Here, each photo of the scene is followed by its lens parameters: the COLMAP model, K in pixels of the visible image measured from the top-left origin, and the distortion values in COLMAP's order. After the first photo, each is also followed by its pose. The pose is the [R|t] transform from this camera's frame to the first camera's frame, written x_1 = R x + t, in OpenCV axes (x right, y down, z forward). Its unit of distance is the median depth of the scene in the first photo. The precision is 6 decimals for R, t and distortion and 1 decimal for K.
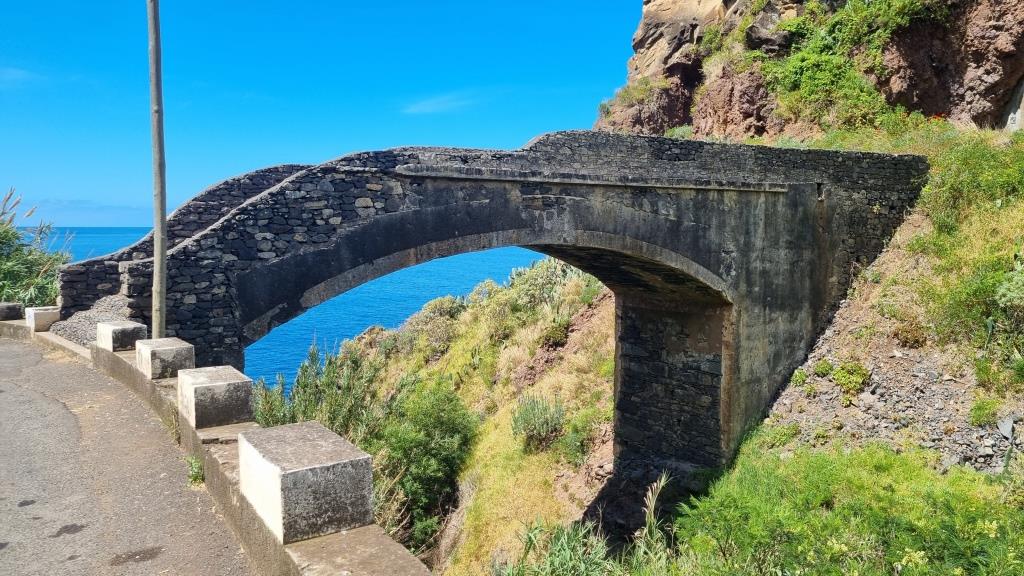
lens RADIAL K [[781.6, 0, 506.7], [0, 781.6, 282.9], [0, 0, 1]] dist [0.031285, 0.003202]
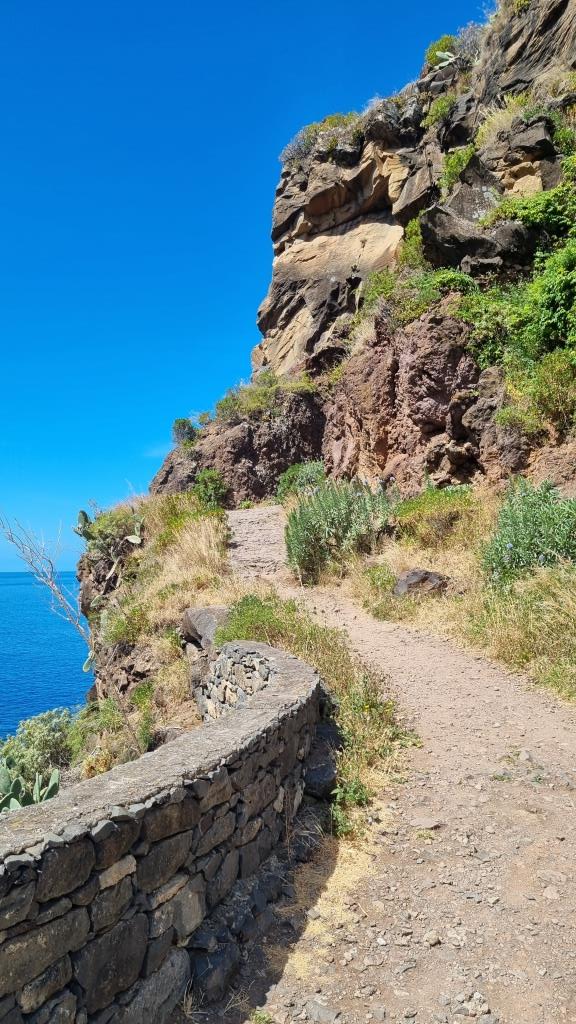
lens RADIAL K [[781.6, 0, 292.3], [0, 781.6, 519.1], [0, 0, 1]] dist [0.031285, 0.003202]
pose [[0.998978, -0.009239, 0.044233, 0.218954], [0.014997, 0.991181, -0.131660, -0.118679], [-0.042627, 0.132189, 0.990308, 0.623416]]
